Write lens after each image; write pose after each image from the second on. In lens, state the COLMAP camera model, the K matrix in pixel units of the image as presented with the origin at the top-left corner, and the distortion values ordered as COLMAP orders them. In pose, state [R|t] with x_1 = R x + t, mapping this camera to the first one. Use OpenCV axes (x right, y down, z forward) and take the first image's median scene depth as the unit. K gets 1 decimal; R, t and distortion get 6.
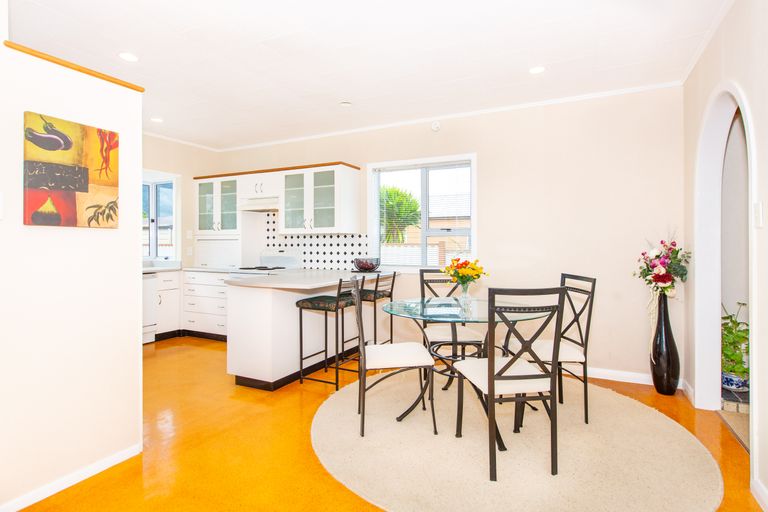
lens RADIAL K [[396.4, 0, 386.2], [0, 396.4, 244.2], [0, 0, 1]] dist [0.002199, 0.000179]
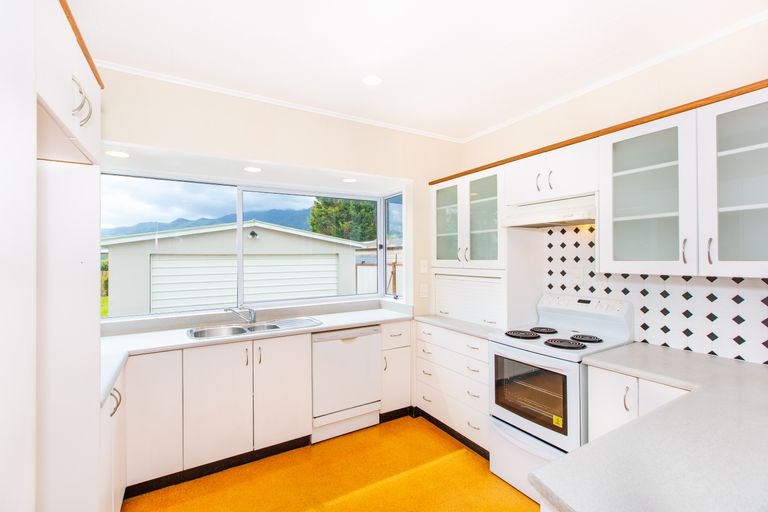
lens RADIAL K [[344.5, 0, 384.0], [0, 344.5, 256.0], [0, 0, 1]] dist [-0.000660, -0.000119]
pose [[0.838894, -0.007468, -0.544244, -0.237821], [0.003397, 0.999958, -0.008484, -0.038432], [0.544284, 0.005269, 0.838884, 0.479007]]
